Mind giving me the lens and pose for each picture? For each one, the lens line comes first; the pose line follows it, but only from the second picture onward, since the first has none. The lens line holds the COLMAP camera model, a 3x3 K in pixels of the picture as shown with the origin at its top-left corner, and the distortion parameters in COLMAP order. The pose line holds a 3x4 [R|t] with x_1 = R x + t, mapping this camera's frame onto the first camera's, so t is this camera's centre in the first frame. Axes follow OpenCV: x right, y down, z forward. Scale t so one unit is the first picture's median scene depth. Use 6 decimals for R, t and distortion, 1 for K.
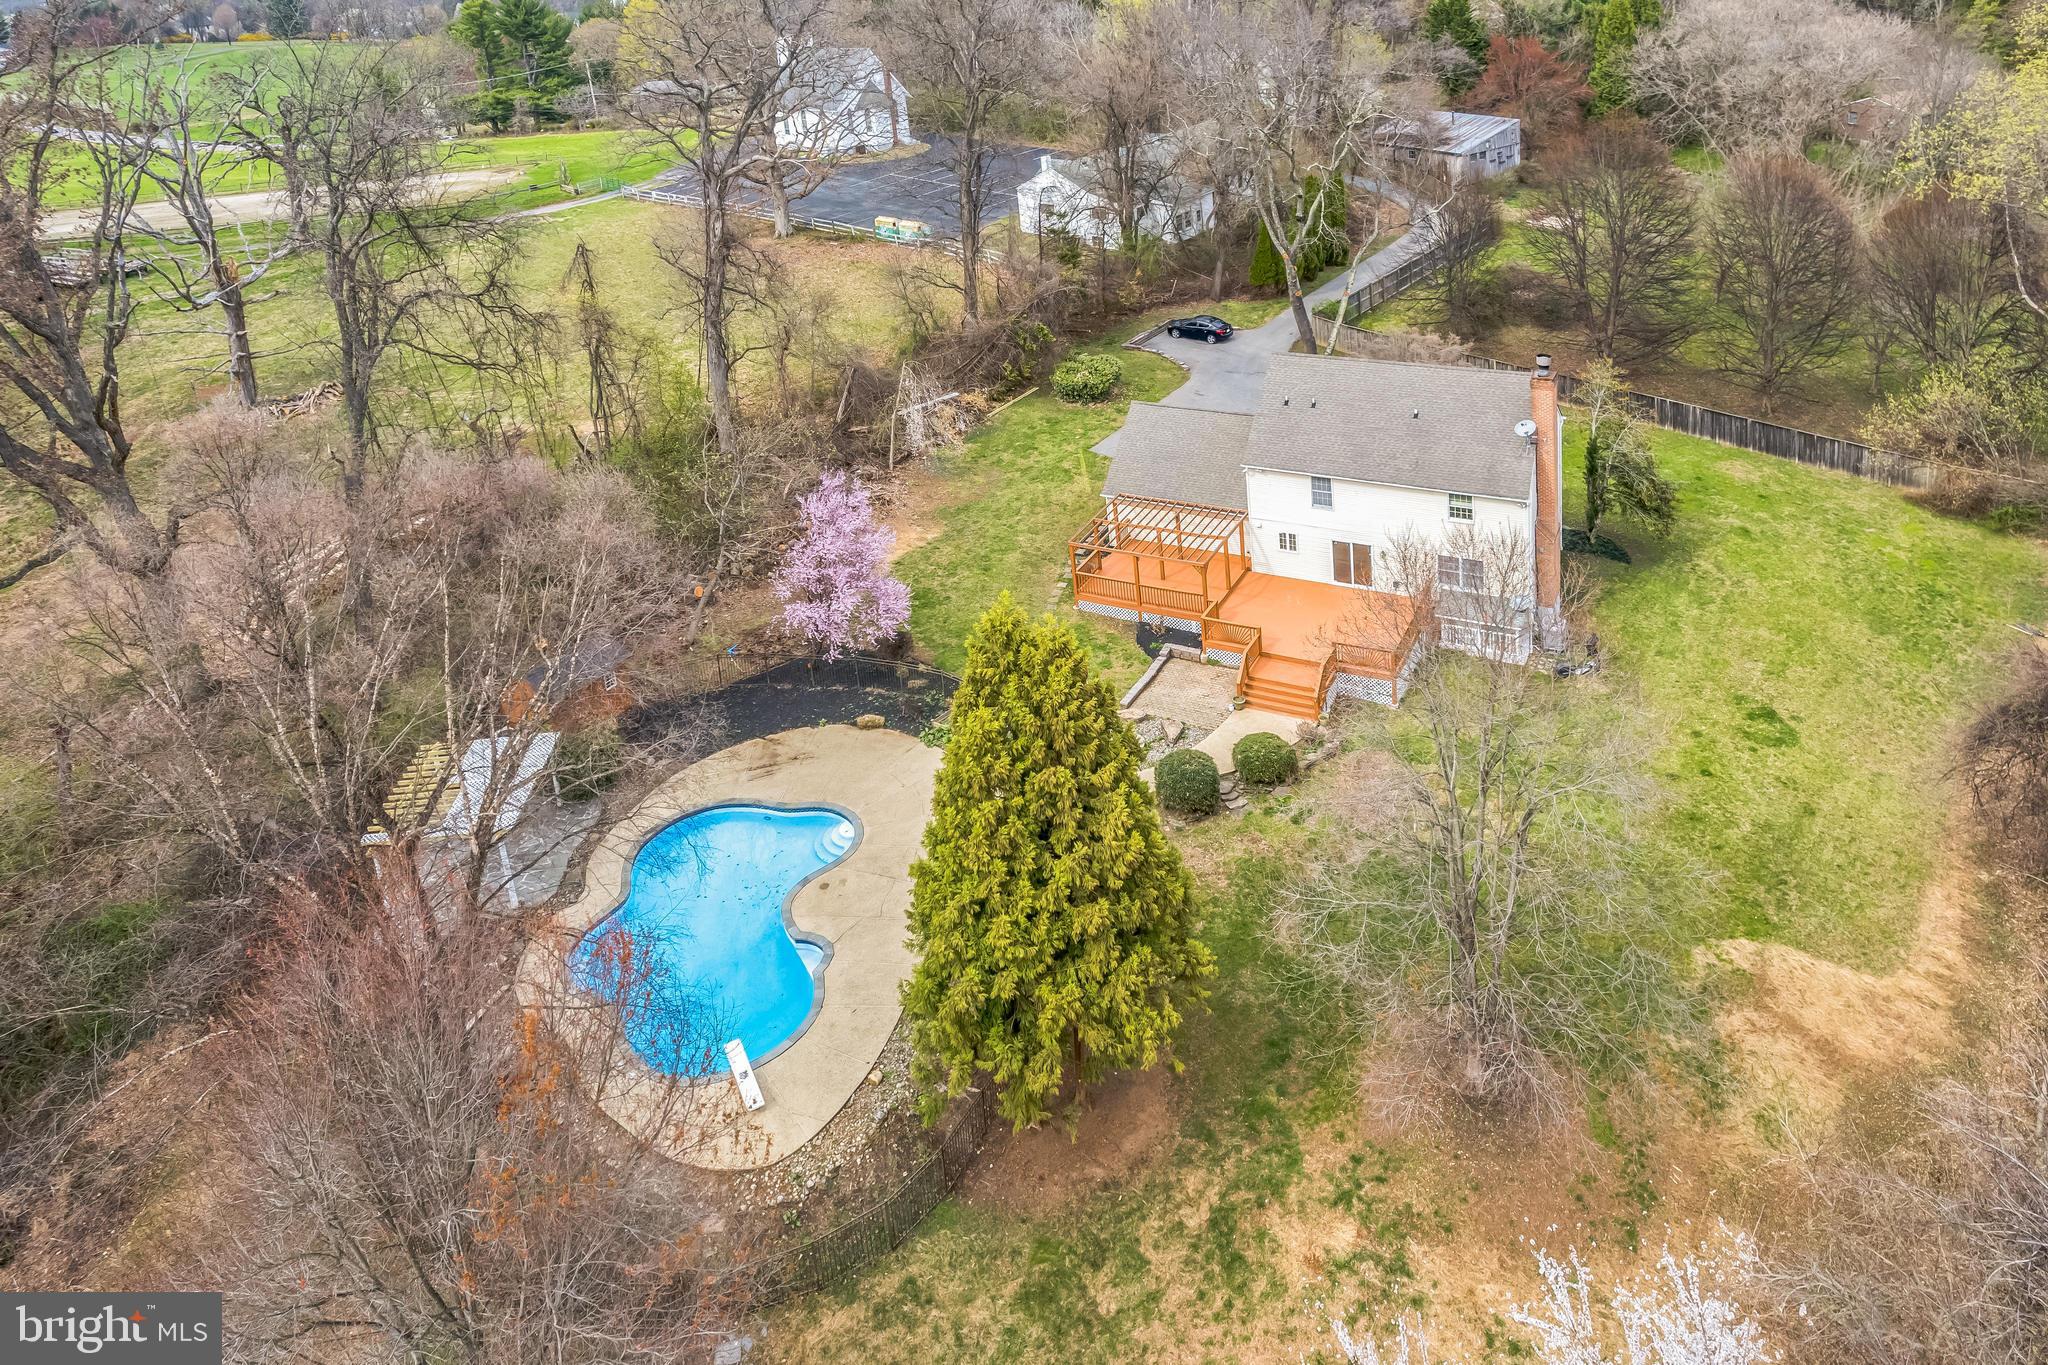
lens RADIAL K [[1292.8, 0, 1050.1], [0, 1292.8, 619.5], [0, 0, 1]] dist [0.001830, 0.001579]
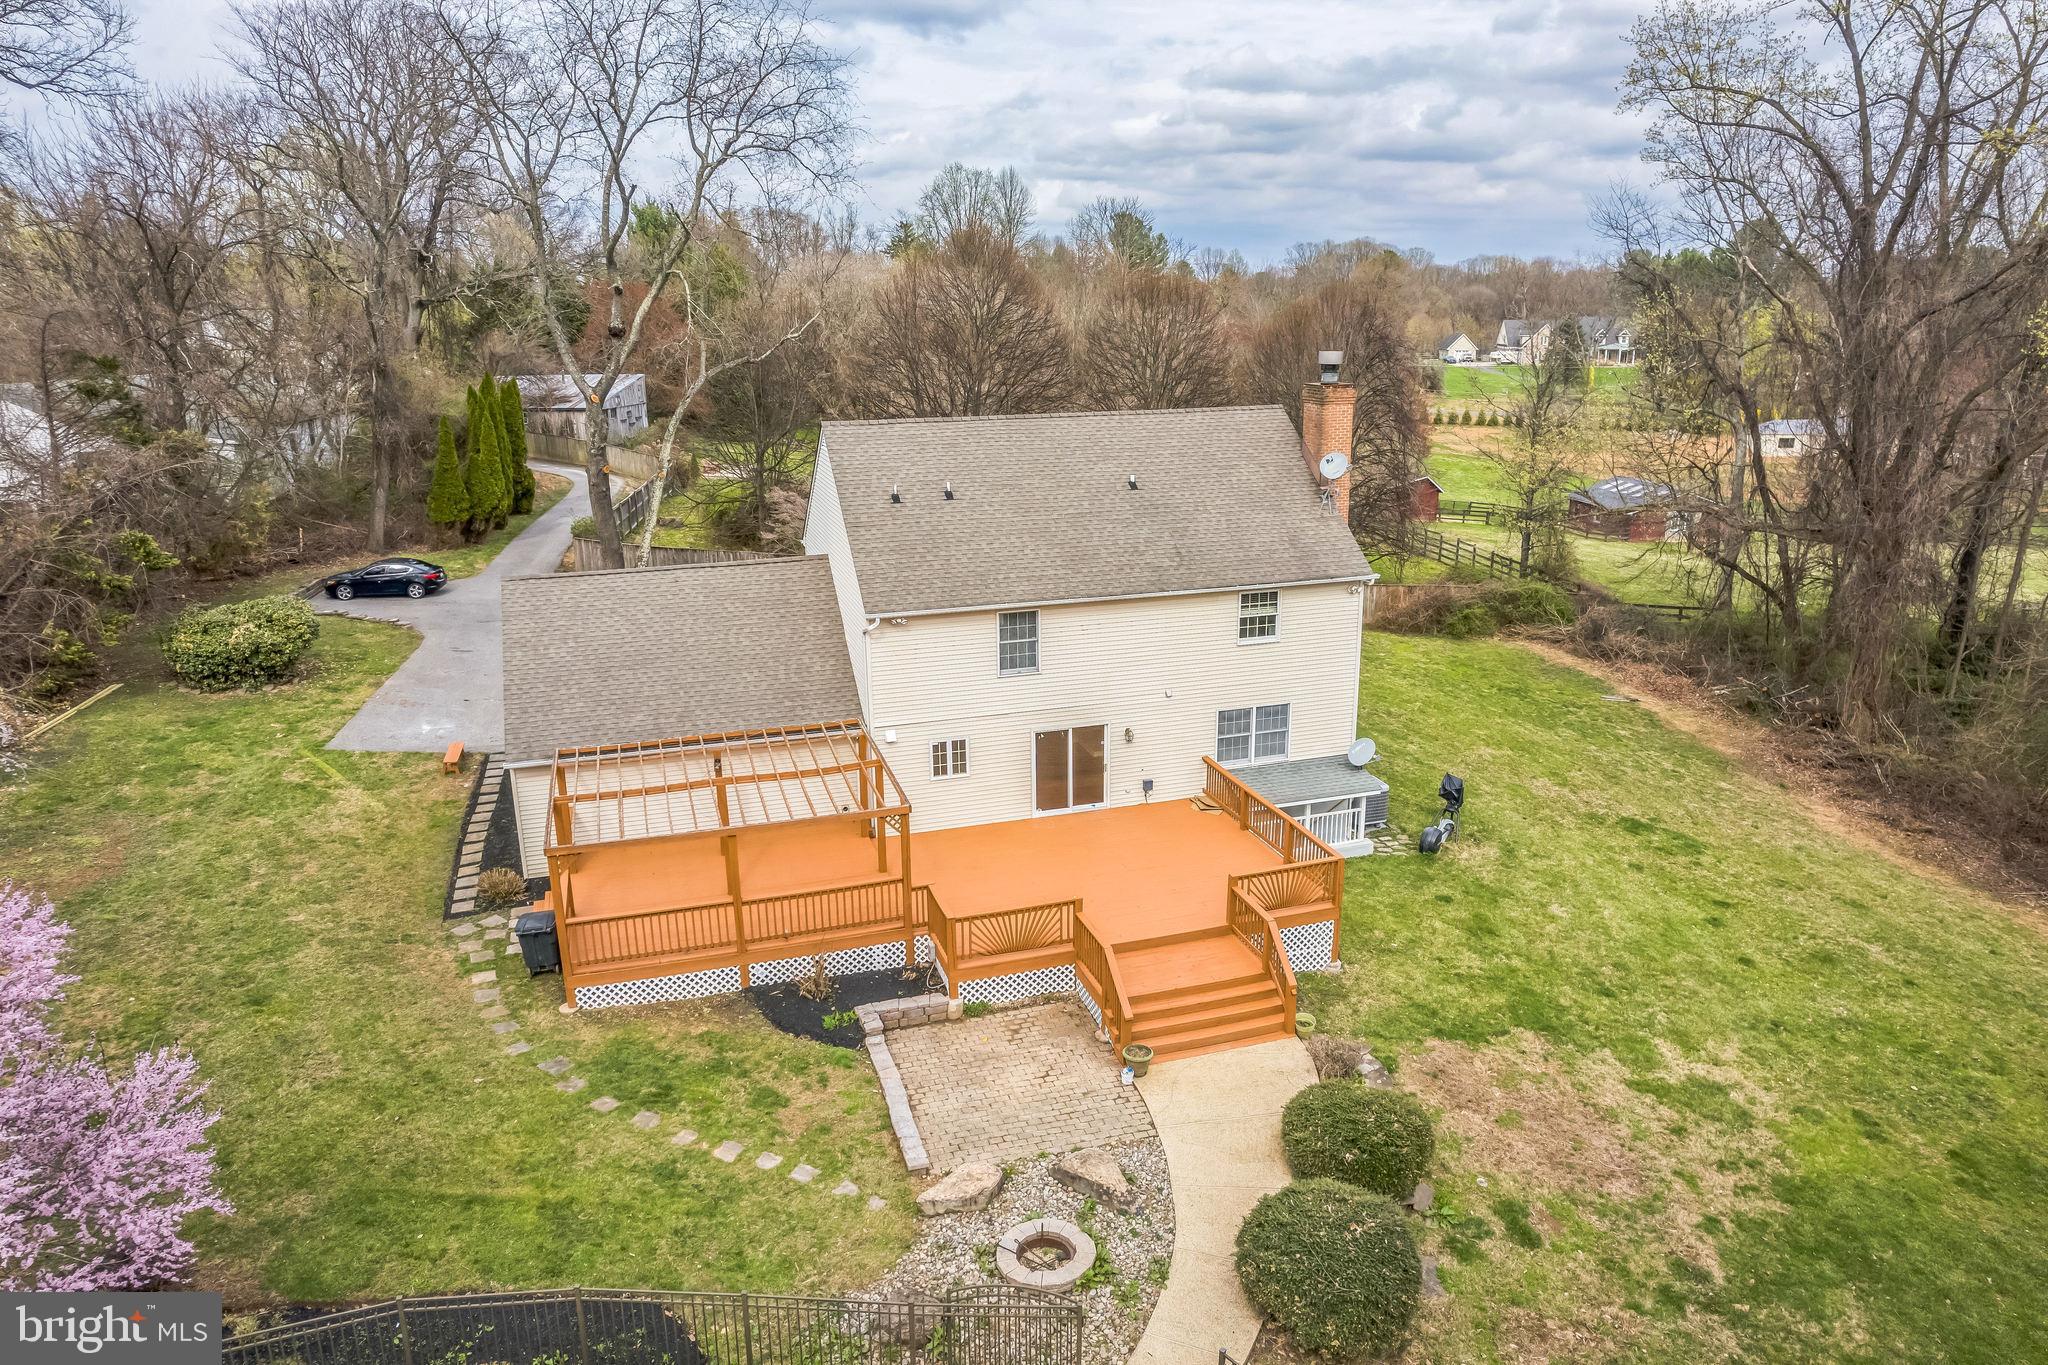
lens RADIAL K [[1277.6, 0, 1053.6], [0, 1277.6, 739.7], [0, 0, 1]] dist [-0.001373, 0.000712]
pose [[0.713544, -0.166583, 0.680518, -0.142121], [0.297046, 0.951630, -0.078514, -0.014074], [-0.634522, 0.258168, 0.728513, 0.604871]]
